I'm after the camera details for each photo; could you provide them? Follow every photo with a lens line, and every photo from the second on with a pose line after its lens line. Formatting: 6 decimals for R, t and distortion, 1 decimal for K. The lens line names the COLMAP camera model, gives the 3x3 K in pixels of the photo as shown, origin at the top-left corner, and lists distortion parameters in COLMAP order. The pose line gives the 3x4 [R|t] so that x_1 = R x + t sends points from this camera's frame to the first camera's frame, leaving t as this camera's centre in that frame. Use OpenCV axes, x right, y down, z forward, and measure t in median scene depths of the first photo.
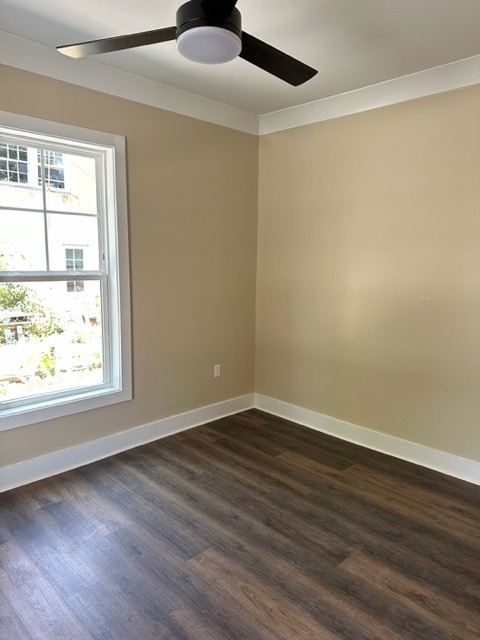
lens RADIAL K [[450.1, 0, 243.1], [0, 450.1, 321.9], [0, 0, 1]] dist [0.004921, -0.024433]
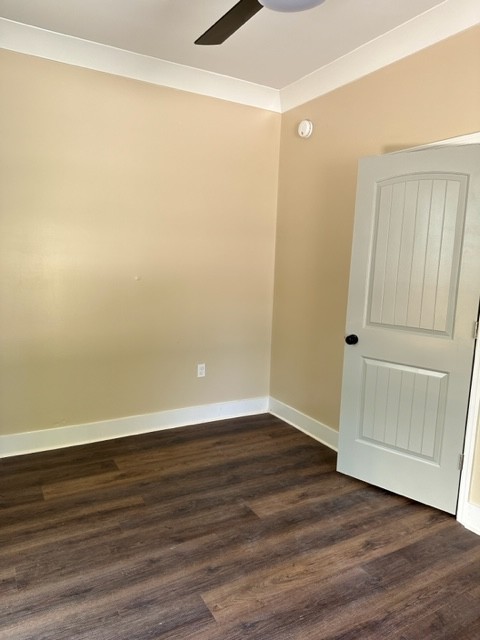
lens RADIAL K [[450.1, 0, 243.1], [0, 450.1, 321.9], [0, 0, 1]] dist [0.004921, -0.024433]
pose [[0.279991, -0.164273, 0.945843, -0.638812], [0.115549, 0.983855, 0.136669, -0.075071], [-0.953023, 0.071025, 0.294452, 0.560212]]
